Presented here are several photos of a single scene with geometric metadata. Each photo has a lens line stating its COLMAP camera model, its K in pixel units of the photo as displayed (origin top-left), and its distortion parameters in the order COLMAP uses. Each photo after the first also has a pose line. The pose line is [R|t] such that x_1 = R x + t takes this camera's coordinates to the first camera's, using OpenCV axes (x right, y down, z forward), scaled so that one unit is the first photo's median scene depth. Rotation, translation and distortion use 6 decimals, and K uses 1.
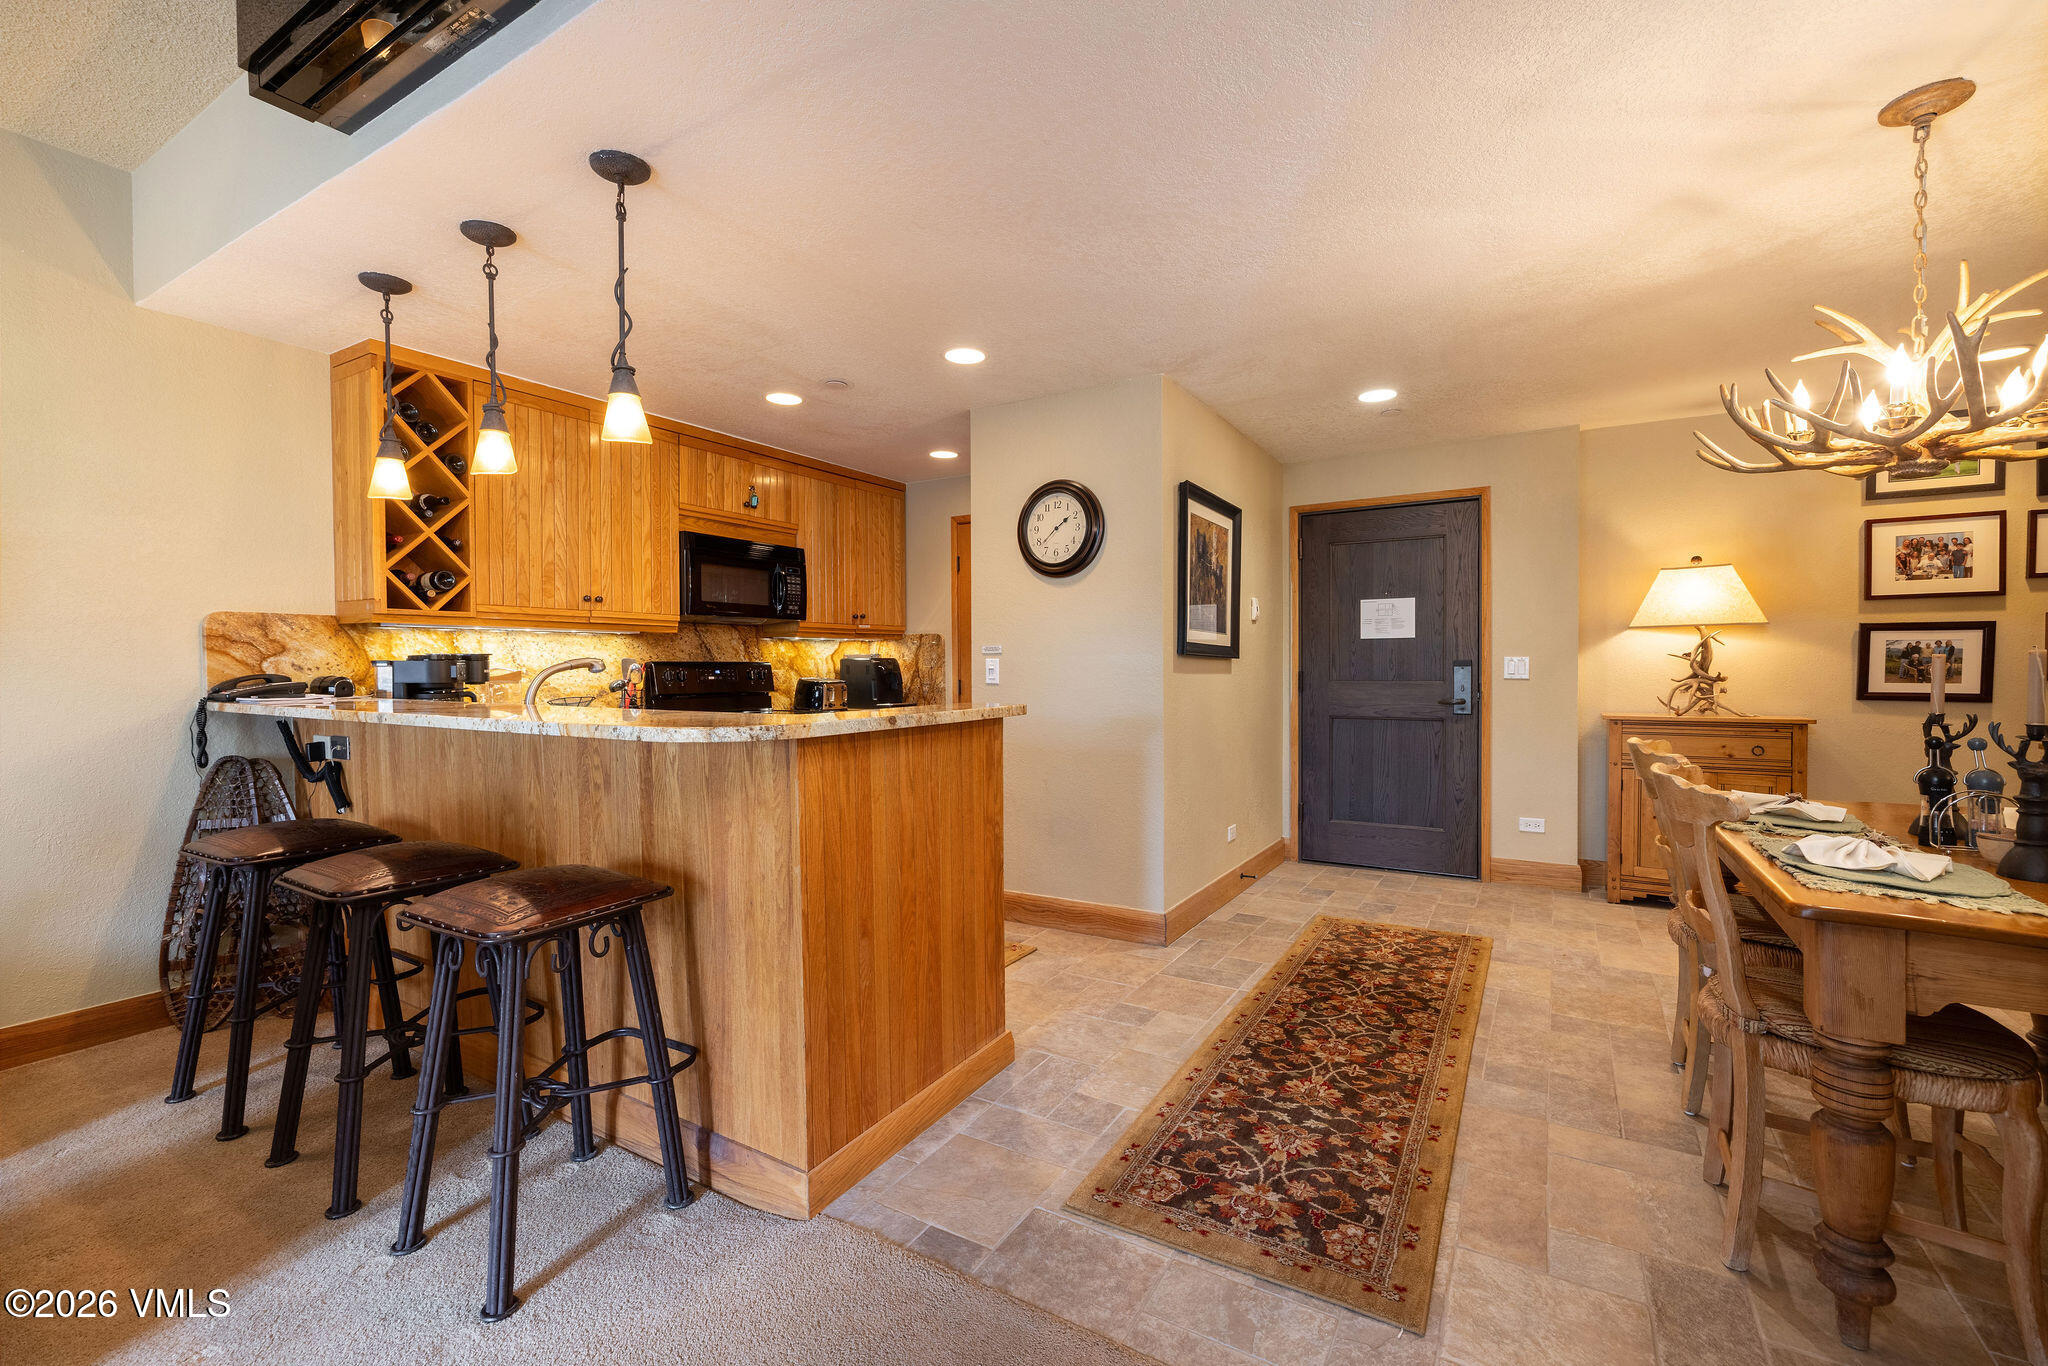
lens RADIAL K [[848.4, 0, 1100.4], [0, 848.4, 679.5], [0, 0, 1]] dist [-0.000368, 0.000120]
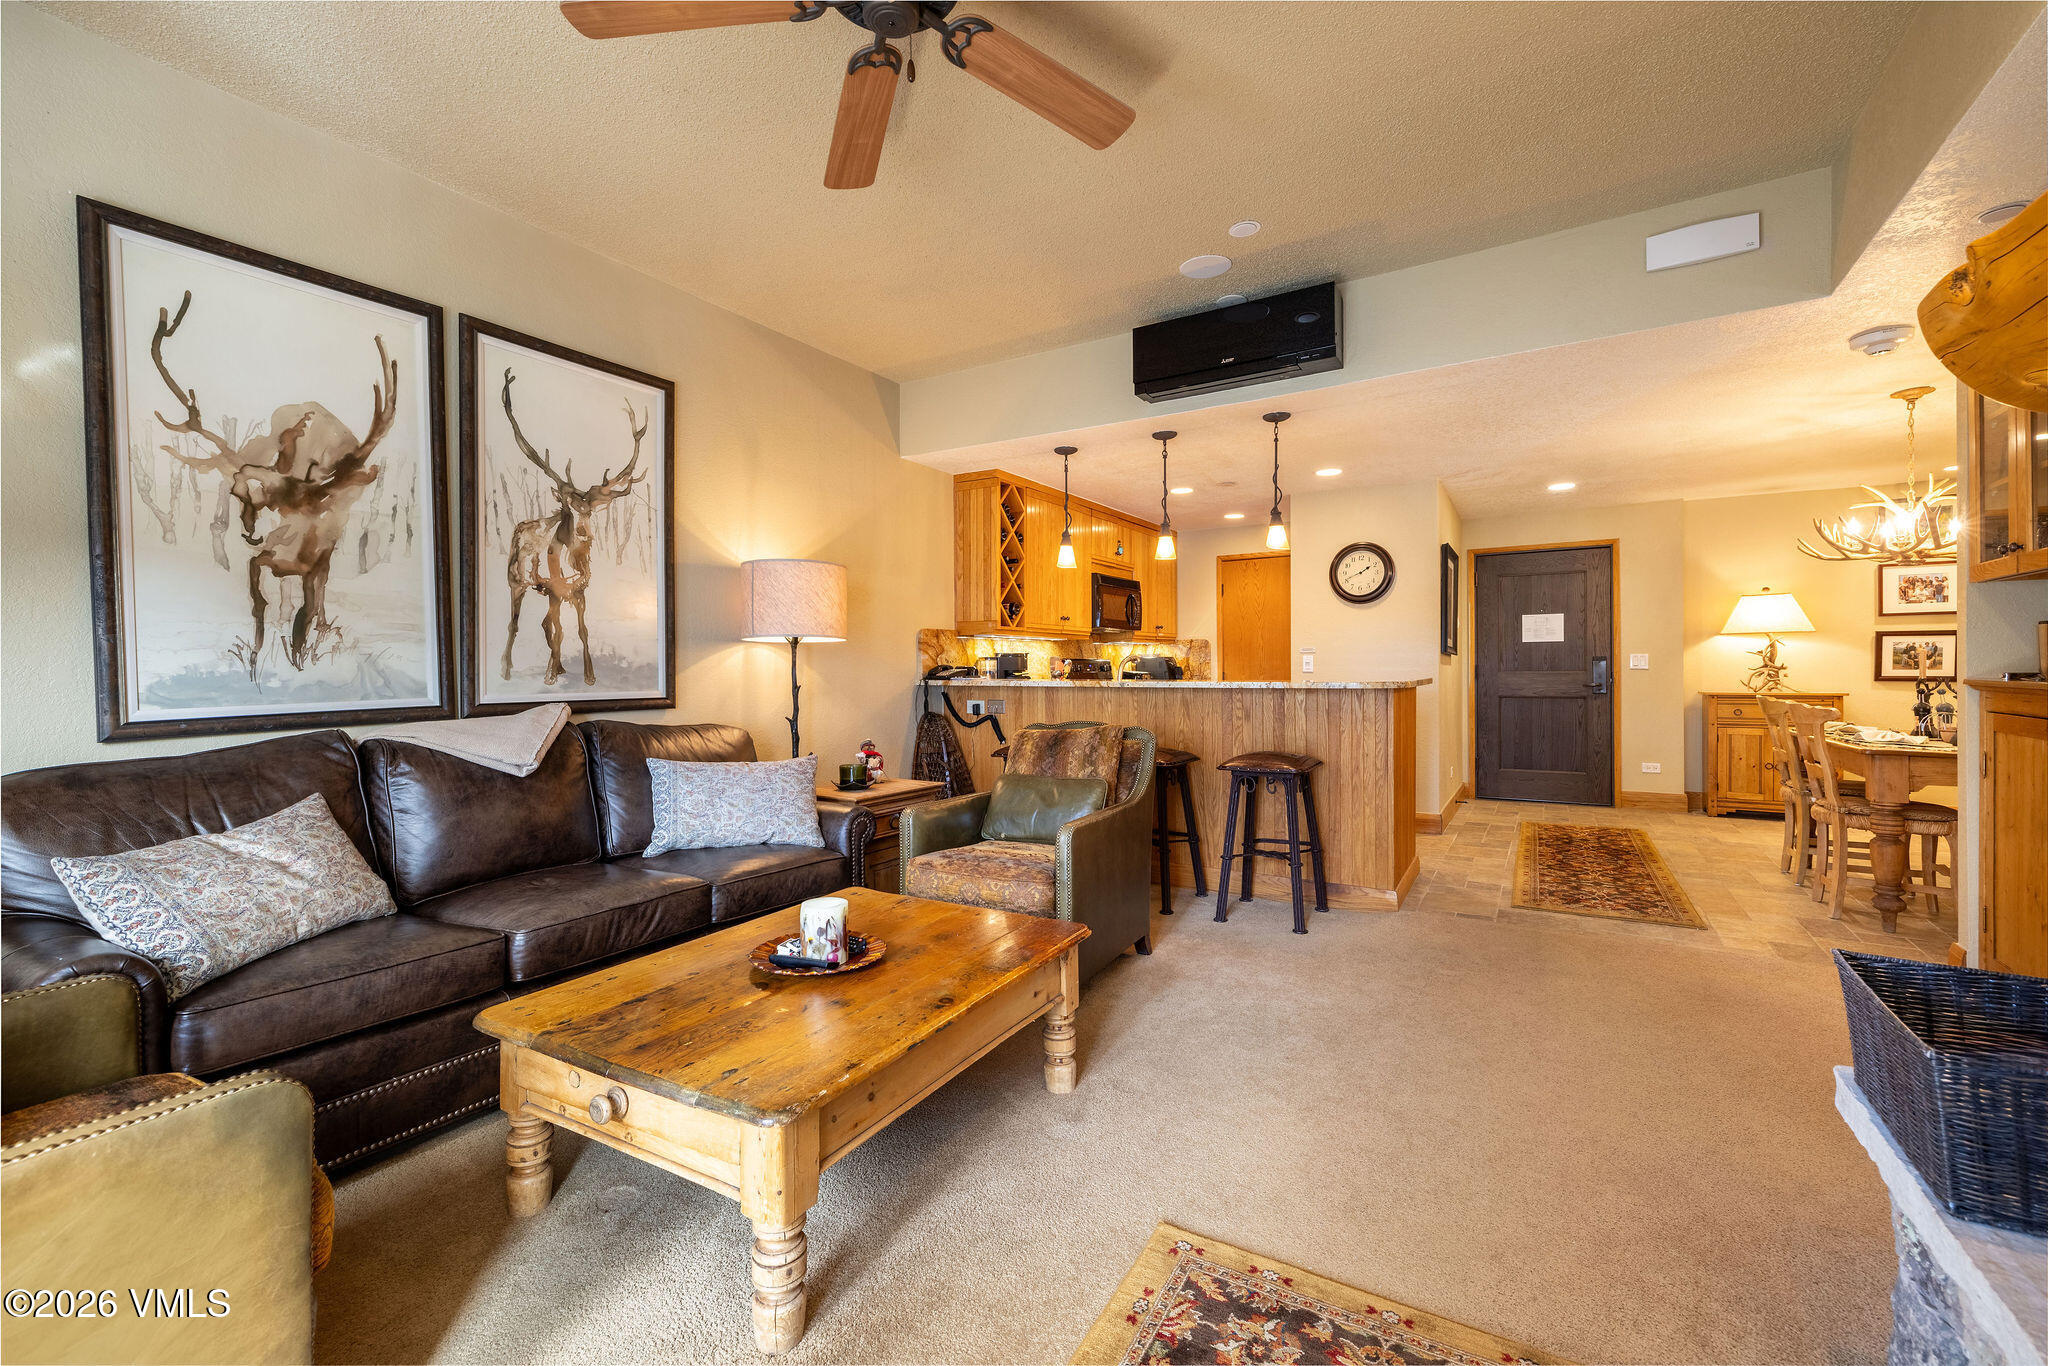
lens RADIAL K [[858.5, 0, 1068.9], [0, 858.5, 673.1], [0, 0, 1]] dist [0.000094, 0.000085]
pose [[0.999919, -0.002454, -0.012451, -0.556709], [0.002316, 0.999936, -0.011066, 0.023774], [0.012477, 0.011036, 0.999861, -0.583214]]
